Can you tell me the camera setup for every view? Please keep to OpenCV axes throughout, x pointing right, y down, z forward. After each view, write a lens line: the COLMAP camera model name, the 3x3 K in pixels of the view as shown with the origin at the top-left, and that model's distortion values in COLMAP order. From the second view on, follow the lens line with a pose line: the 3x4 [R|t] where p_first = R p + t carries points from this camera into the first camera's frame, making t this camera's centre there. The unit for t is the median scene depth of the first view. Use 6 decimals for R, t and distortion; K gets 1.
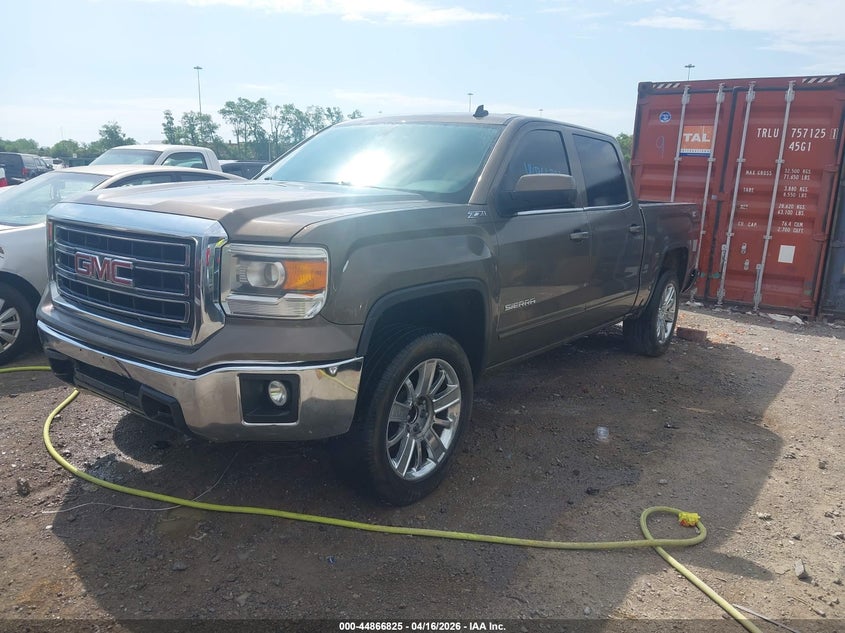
lens RADIAL K [[673.1, 0, 418.0], [0, 673.1, 316.2], [0, 0, 1]] dist [0.012534, 0.002228]
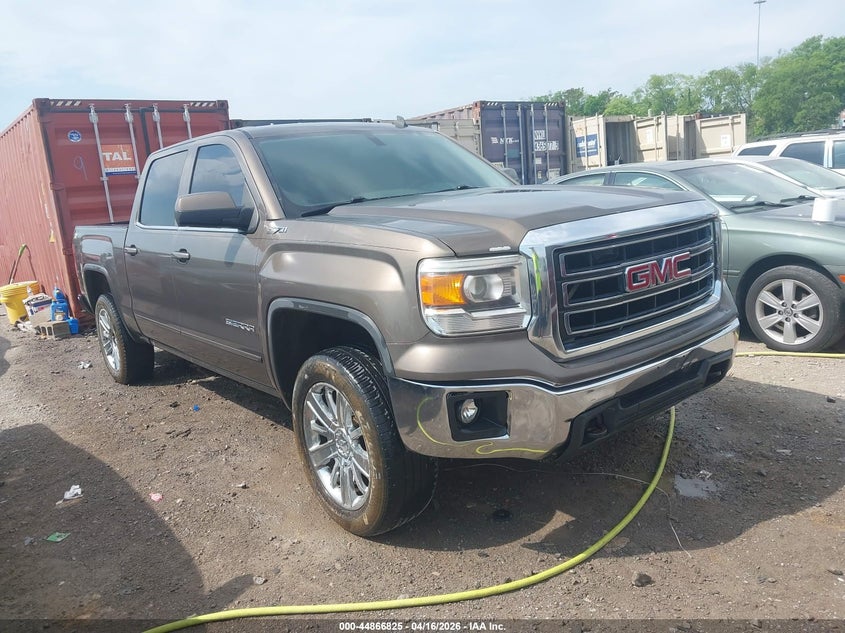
lens RADIAL K [[673.1, 0, 418.0], [0, 673.1, 316.2], [0, 0, 1]] dist [0.012534, 0.002228]
pose [[0.252216, -0.256318, 0.933107, -0.502502], [0.292415, 0.939388, 0.179004, -0.097297], [-0.922432, 0.227707, 0.311880, 0.354536]]
